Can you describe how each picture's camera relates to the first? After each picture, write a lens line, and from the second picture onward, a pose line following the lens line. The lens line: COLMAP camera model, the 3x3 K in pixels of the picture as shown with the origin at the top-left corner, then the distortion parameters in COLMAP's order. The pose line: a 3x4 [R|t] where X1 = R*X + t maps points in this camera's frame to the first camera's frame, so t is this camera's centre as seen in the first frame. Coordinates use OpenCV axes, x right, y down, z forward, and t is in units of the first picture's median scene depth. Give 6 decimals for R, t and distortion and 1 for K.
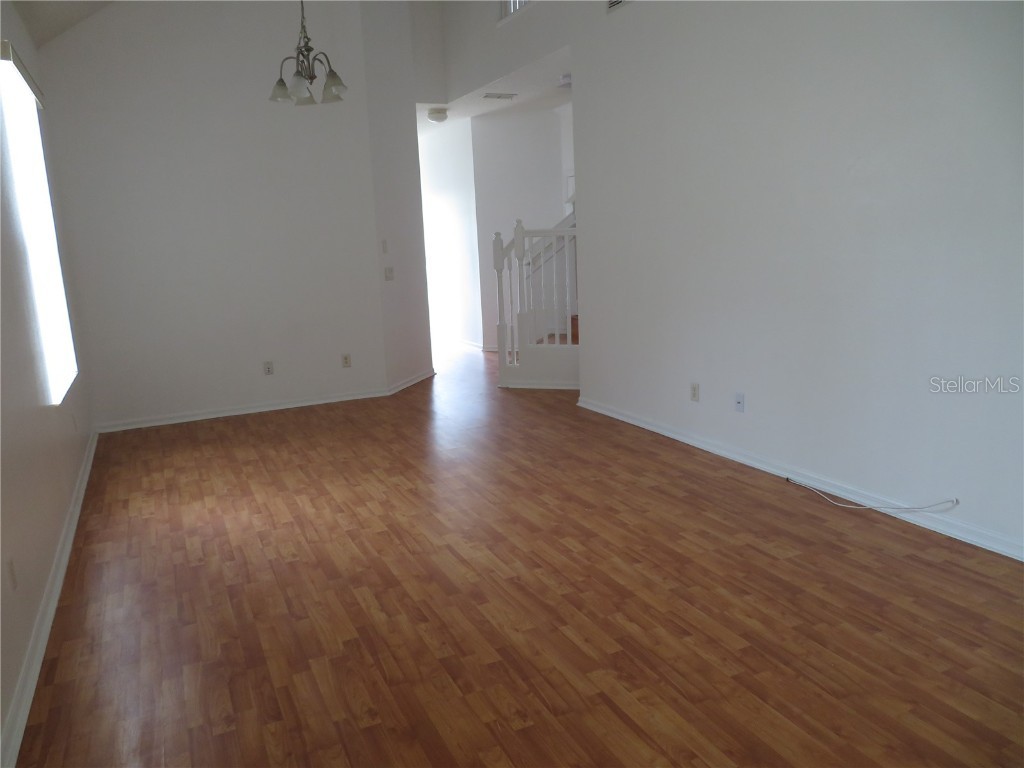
lens RADIAL K [[738.6, 0, 512.0], [0, 738.6, 384.0], [0, 0, 1]] dist [-0.028725, -0.001363]
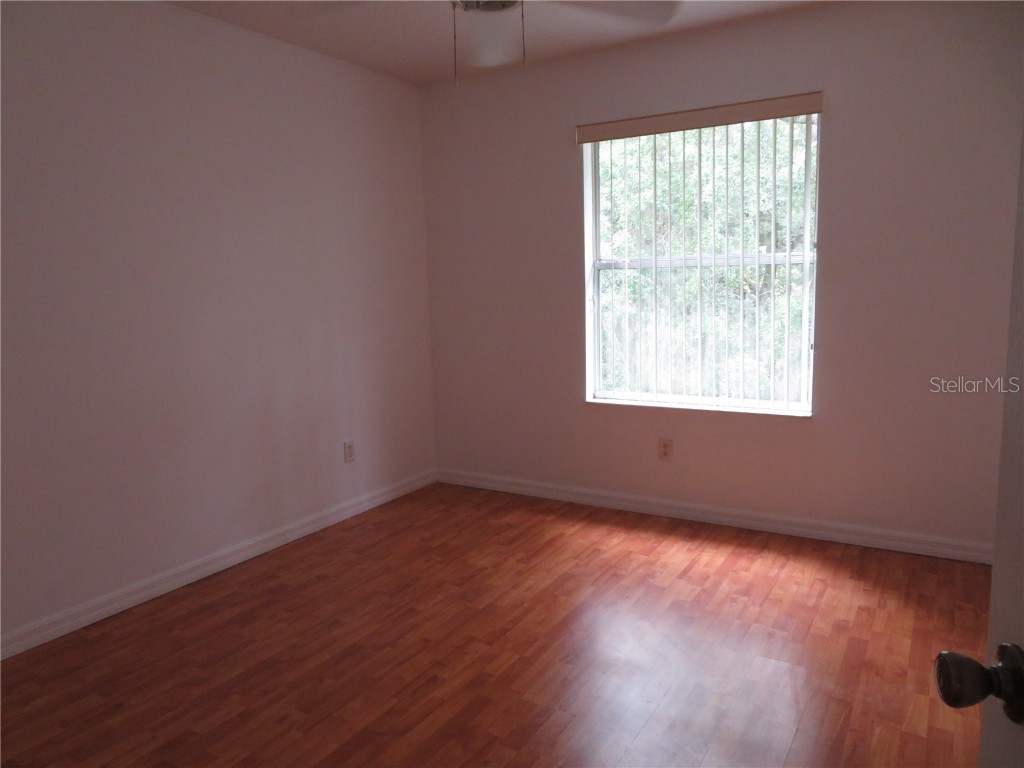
lens RADIAL K [[738.6, 0, 512.0], [0, 738.6, 384.0], [0, 0, 1]] dist [-0.028725, -0.001363]
pose [[-0.539162, -0.052156, 0.840586, -0.824478], [0.214260, 0.956747, 0.196792, -0.269912], [-0.814492, 0.286207, -0.504667, 1.741599]]
